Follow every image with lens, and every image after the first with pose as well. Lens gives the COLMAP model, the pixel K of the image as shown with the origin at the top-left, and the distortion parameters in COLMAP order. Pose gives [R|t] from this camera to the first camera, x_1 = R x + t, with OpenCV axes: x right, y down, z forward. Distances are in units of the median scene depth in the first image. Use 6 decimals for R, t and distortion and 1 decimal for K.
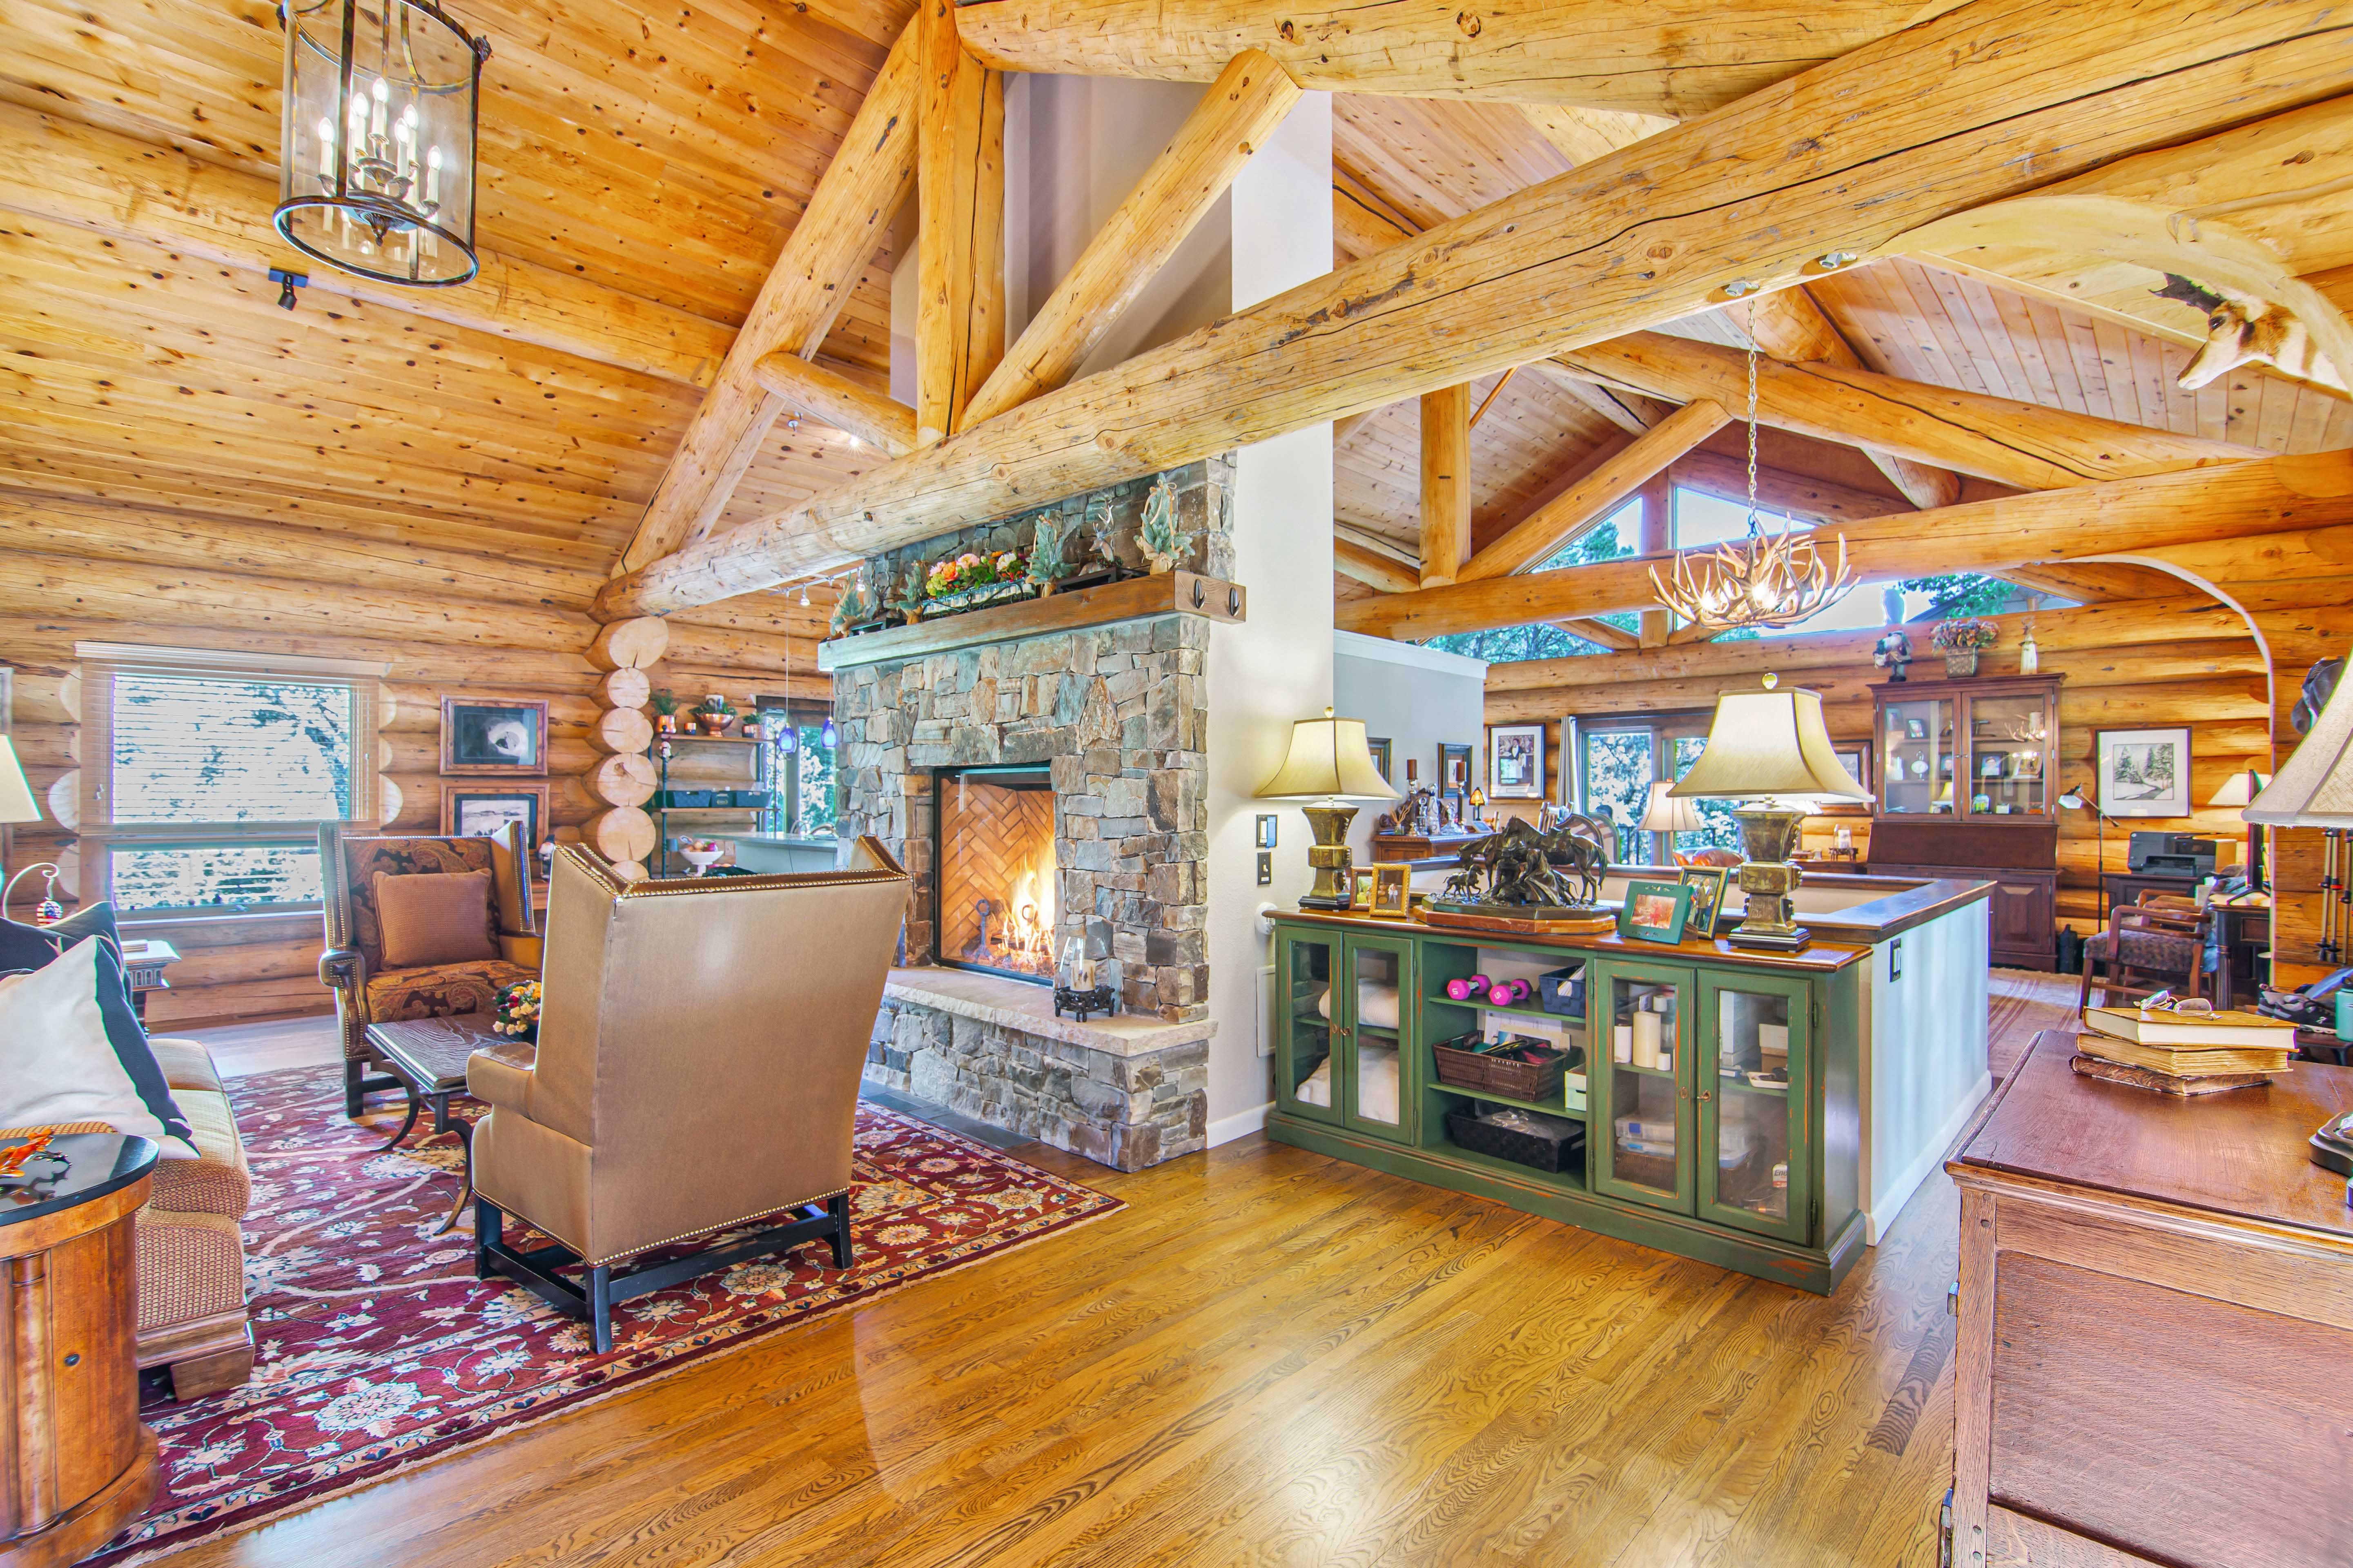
lens RADIAL K [[1084.8, 0, 1181.6], [0, 1084.8, 791.7], [0, 0, 1]] dist [-0.006830, -0.007938]
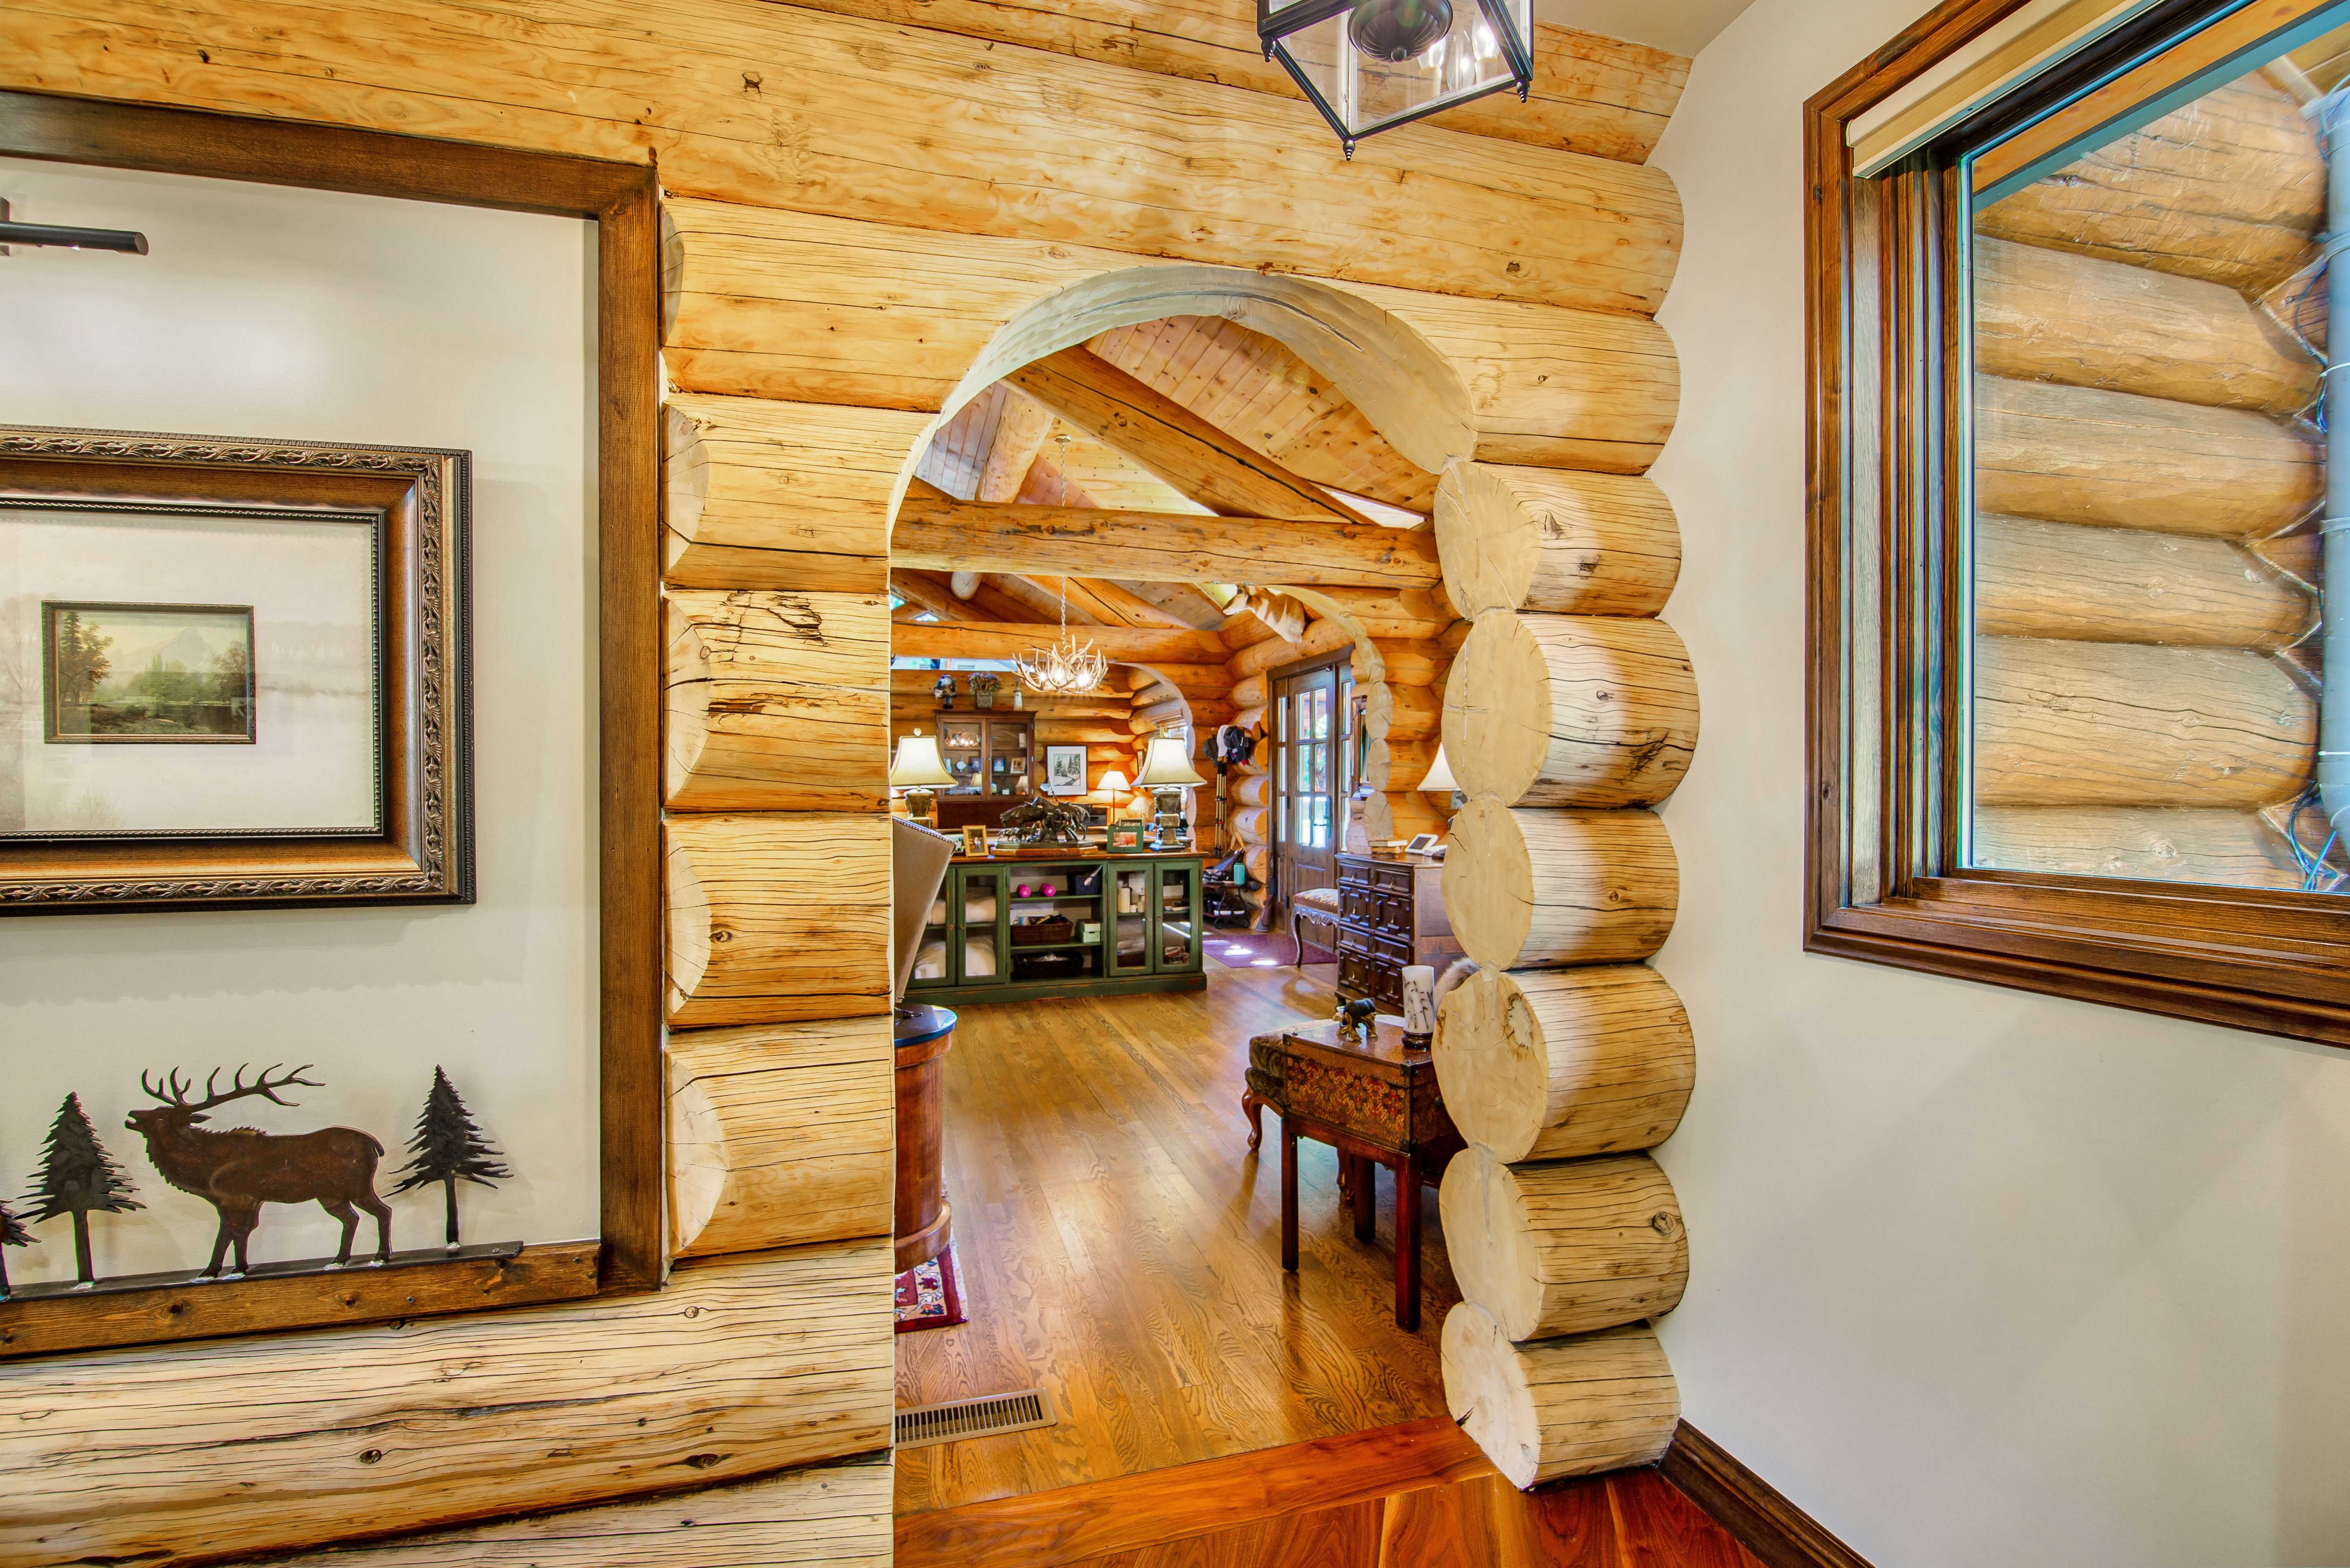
lens RADIAL K [[1083.4, 0, 1208.6], [0, 1083.4, 795.2], [0, 0, 1]] dist [-0.006830, -0.007938]
pose [[0.486717, -0.012157, 0.873475, -0.855681], [-0.000392, 0.999900, 0.014135, -0.002987], [-0.873559, -0.007222, 0.486664, -0.108229]]
